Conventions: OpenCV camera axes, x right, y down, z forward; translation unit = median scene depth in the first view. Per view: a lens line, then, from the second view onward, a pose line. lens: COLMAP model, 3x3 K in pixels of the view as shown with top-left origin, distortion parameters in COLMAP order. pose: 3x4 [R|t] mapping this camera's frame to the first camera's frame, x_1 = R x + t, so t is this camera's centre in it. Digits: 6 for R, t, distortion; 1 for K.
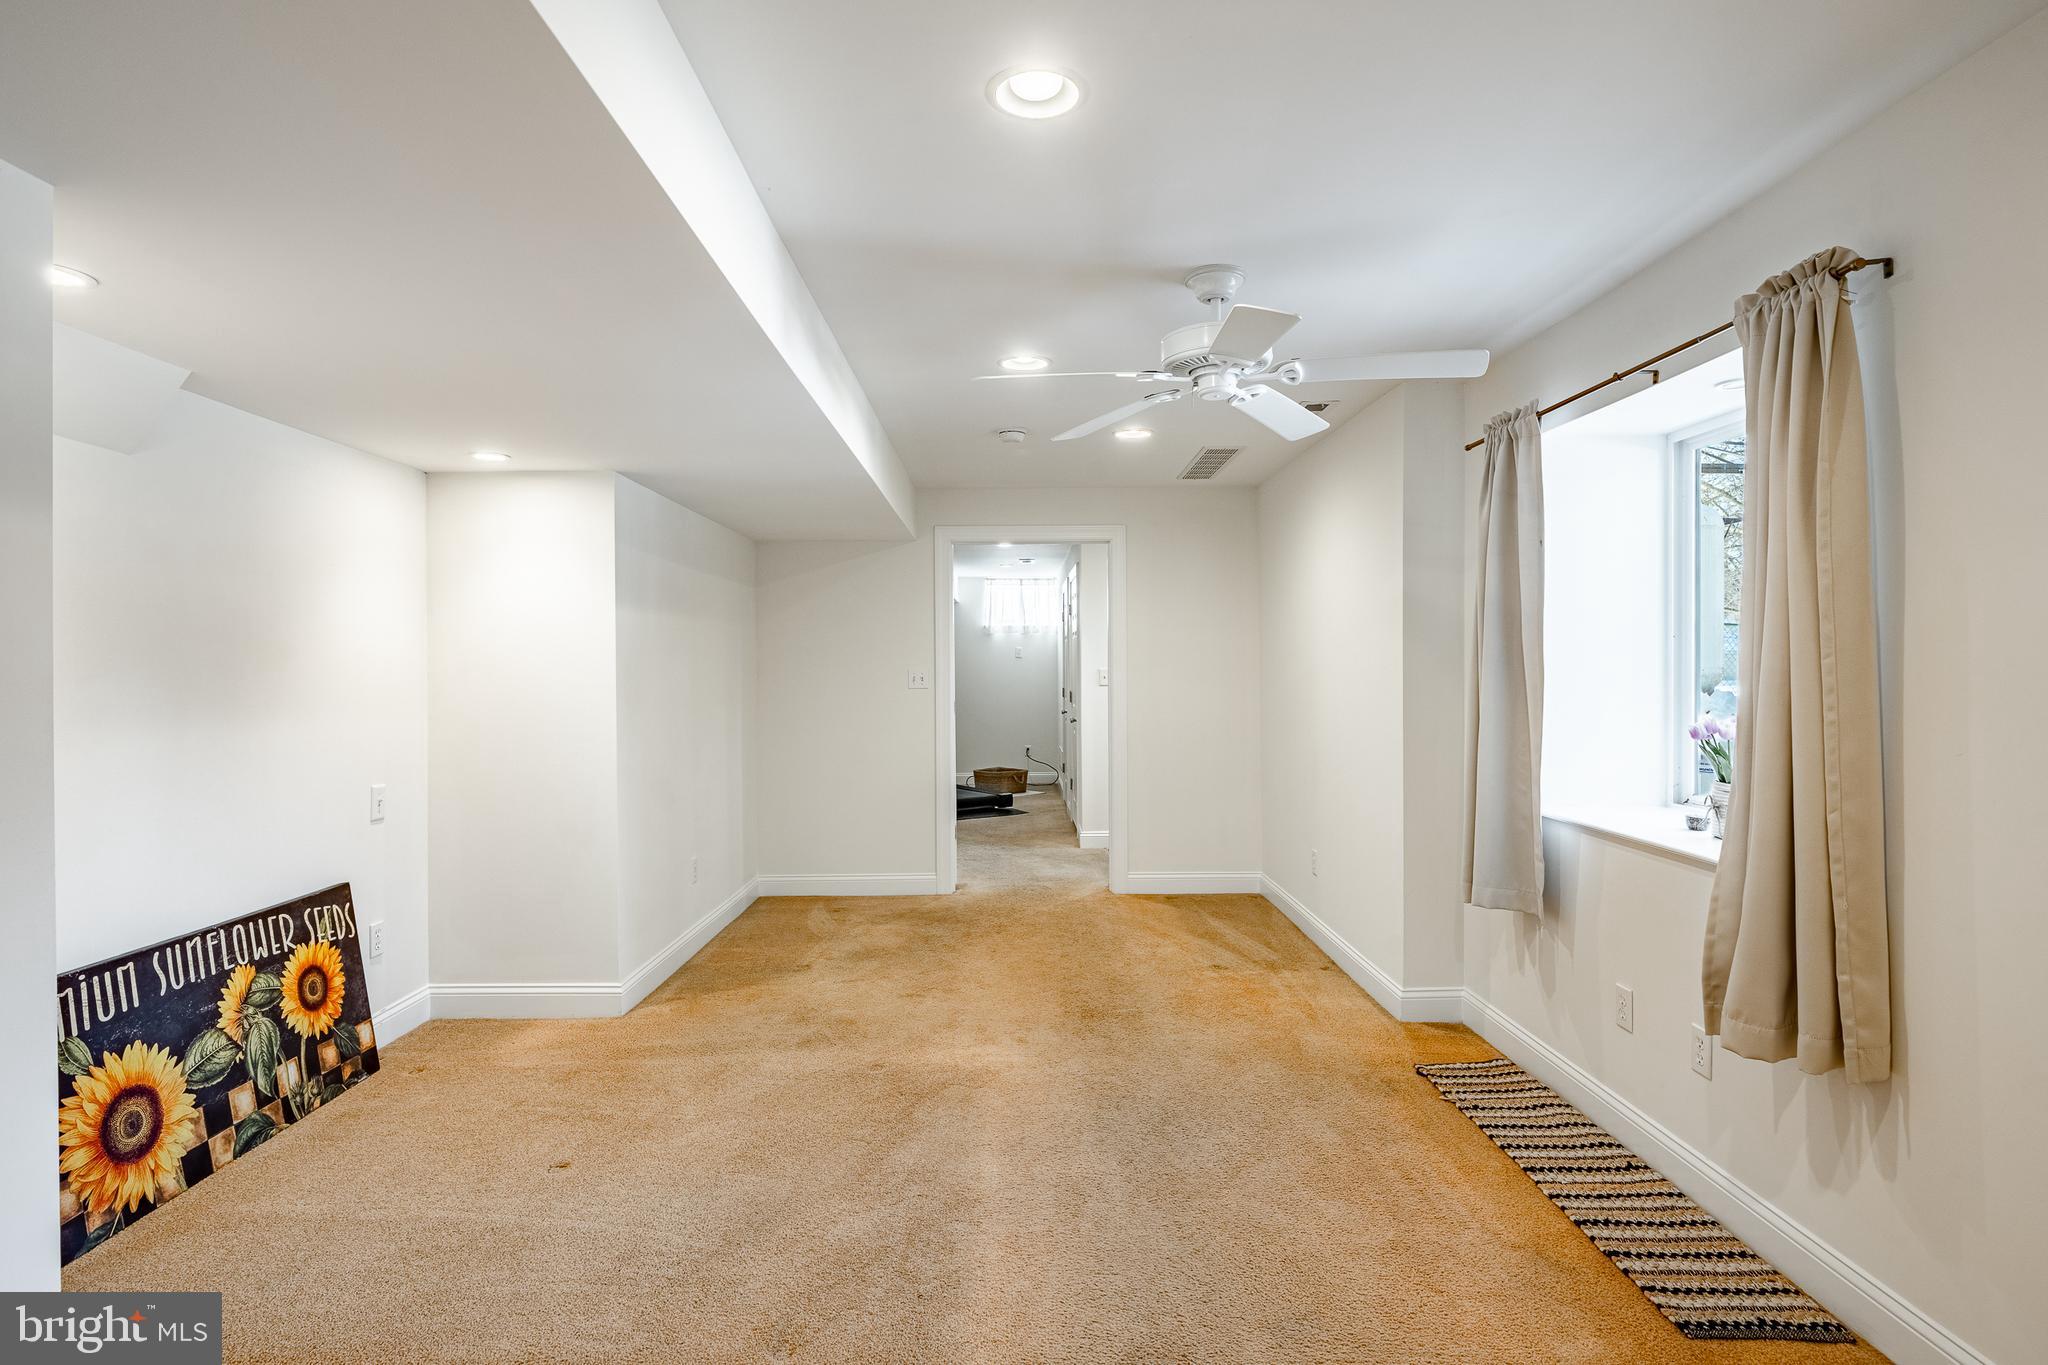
lens RADIAL K [[1001.3, 0, 1022.7], [0, 1001.3, 677.0], [0, 0, 1]] dist [-0.003701, -0.000206]
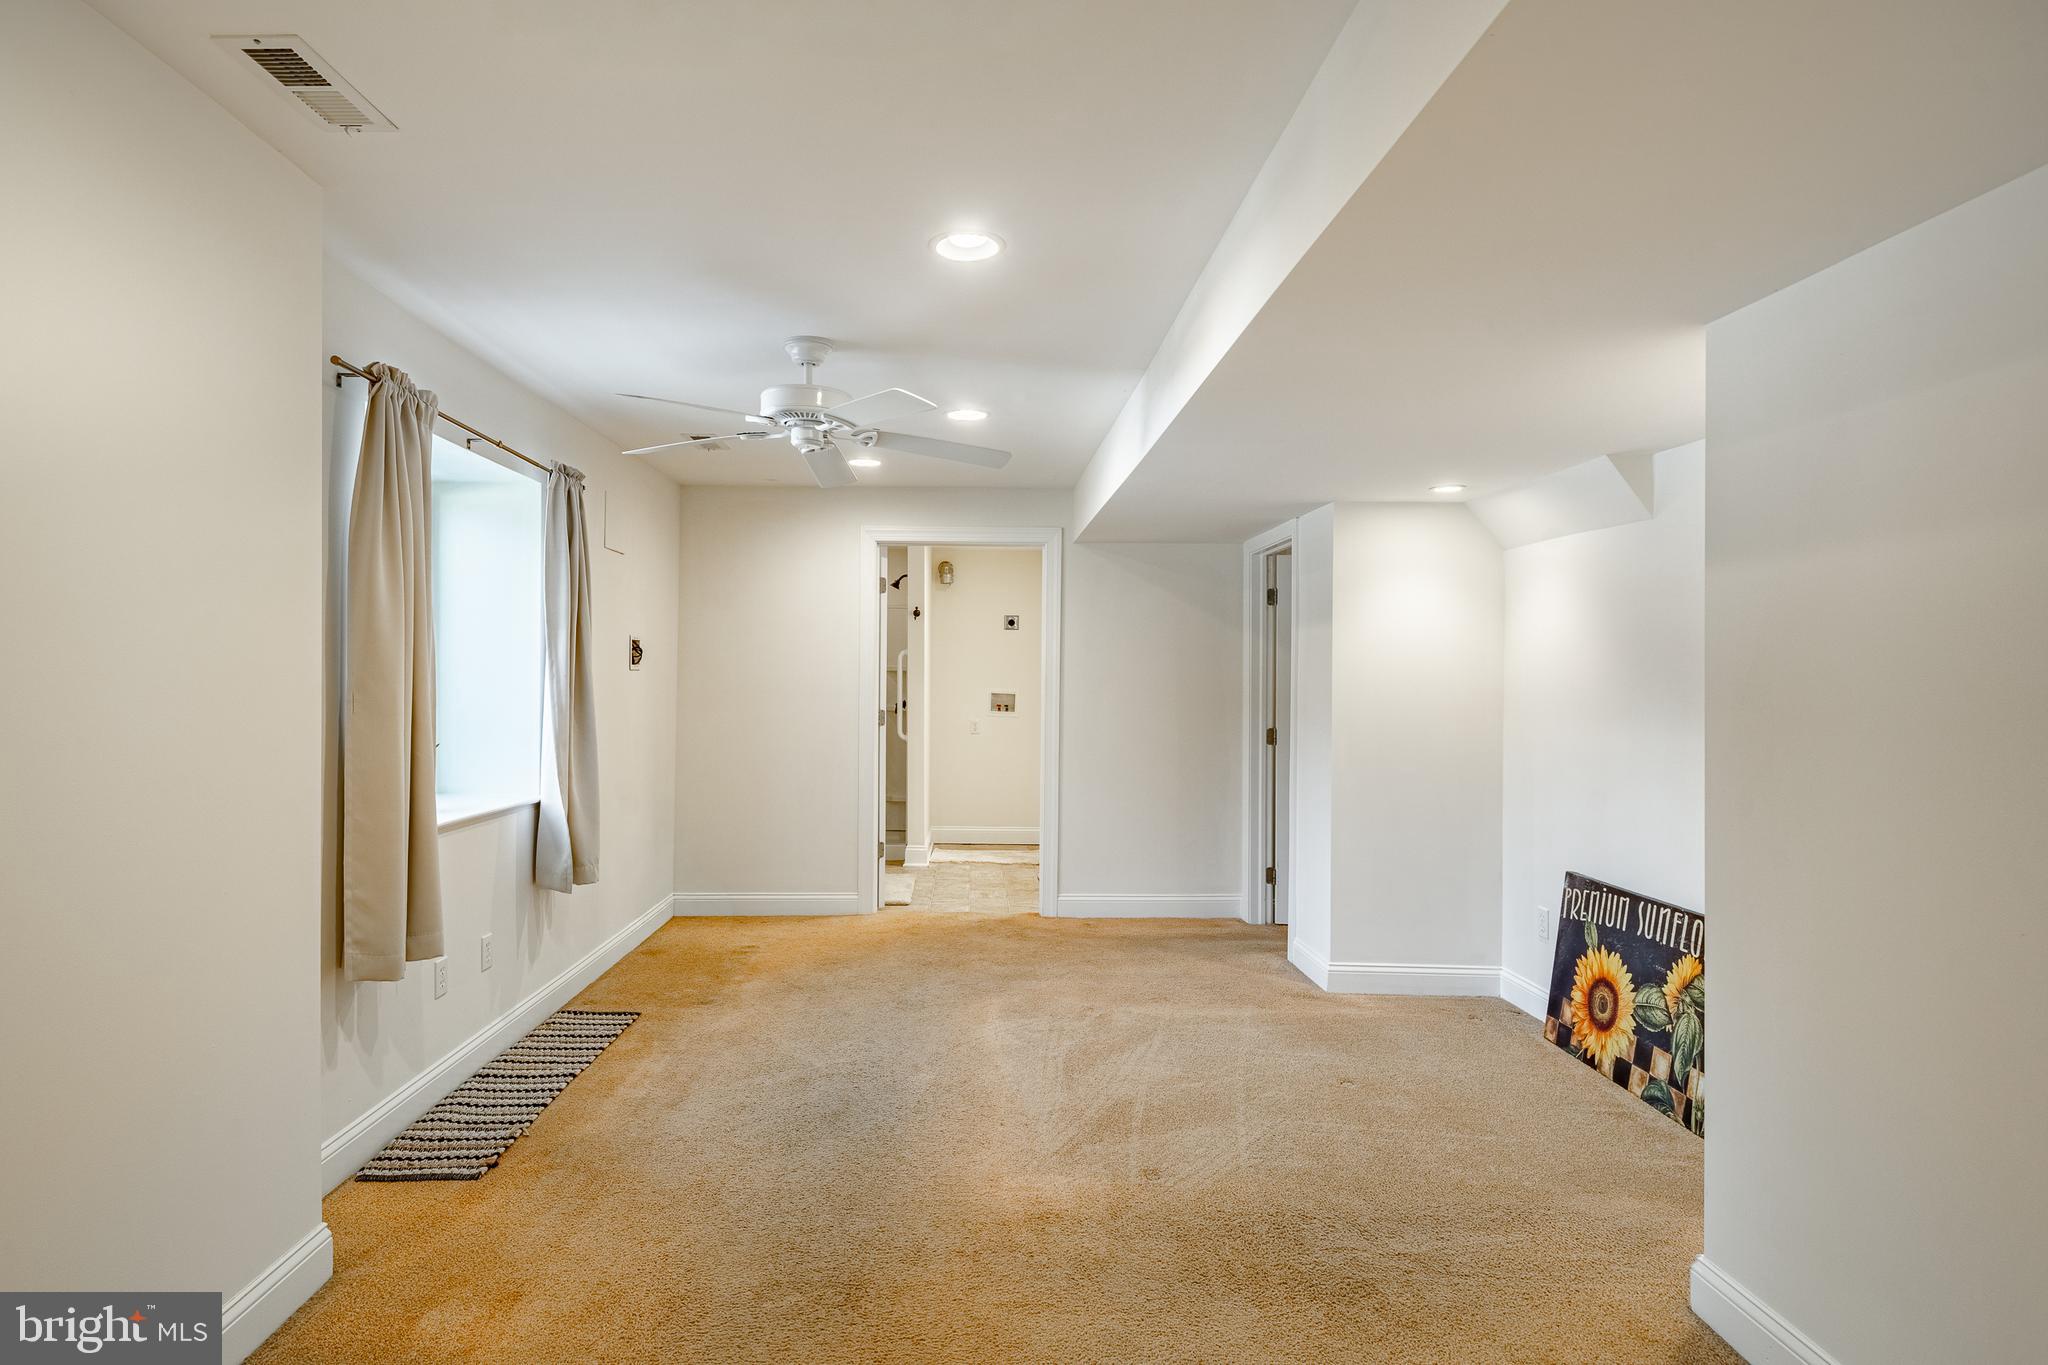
lens RADIAL K [[1001.3, 0, 1015.5], [0, 1001.3, 680.5], [0, 0, 1]] dist [-0.003701, -0.000206]
pose [[-0.999564, -0.003331, -0.029329, -0.015302], [-0.003521, 0.999973, 0.006406, -0.016212], [0.029307, 0.006506, -0.999549, 2.217422]]
